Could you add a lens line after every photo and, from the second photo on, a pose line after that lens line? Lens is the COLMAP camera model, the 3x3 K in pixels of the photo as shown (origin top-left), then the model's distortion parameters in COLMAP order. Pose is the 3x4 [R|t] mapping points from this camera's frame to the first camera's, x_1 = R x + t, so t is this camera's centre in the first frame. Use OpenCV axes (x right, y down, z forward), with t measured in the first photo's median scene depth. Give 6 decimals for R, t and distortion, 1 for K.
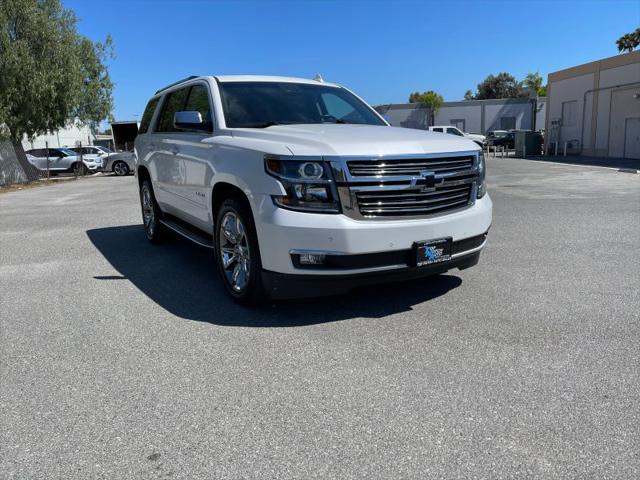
lens RADIAL K [[493.0, 0, 321.4], [0, 493.0, 243.1], [0, 0, 1]] dist [0.043657, -0.041860]
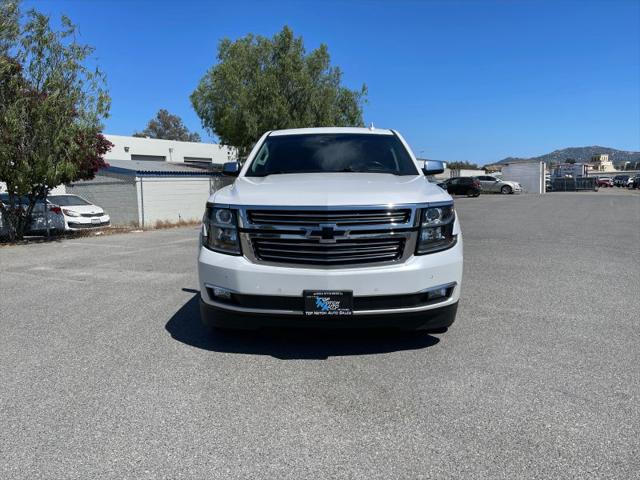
lens RADIAL K [[493.0, 0, 320.1], [0, 493.0, 236.2], [0, 0, 1]] dist [0.043657, -0.041860]
pose [[0.838858, 0.075575, -0.539078, 0.745223], [-0.115830, 0.992418, -0.041112, -0.074346], [0.531884, 0.096929, 0.841252, 0.140474]]
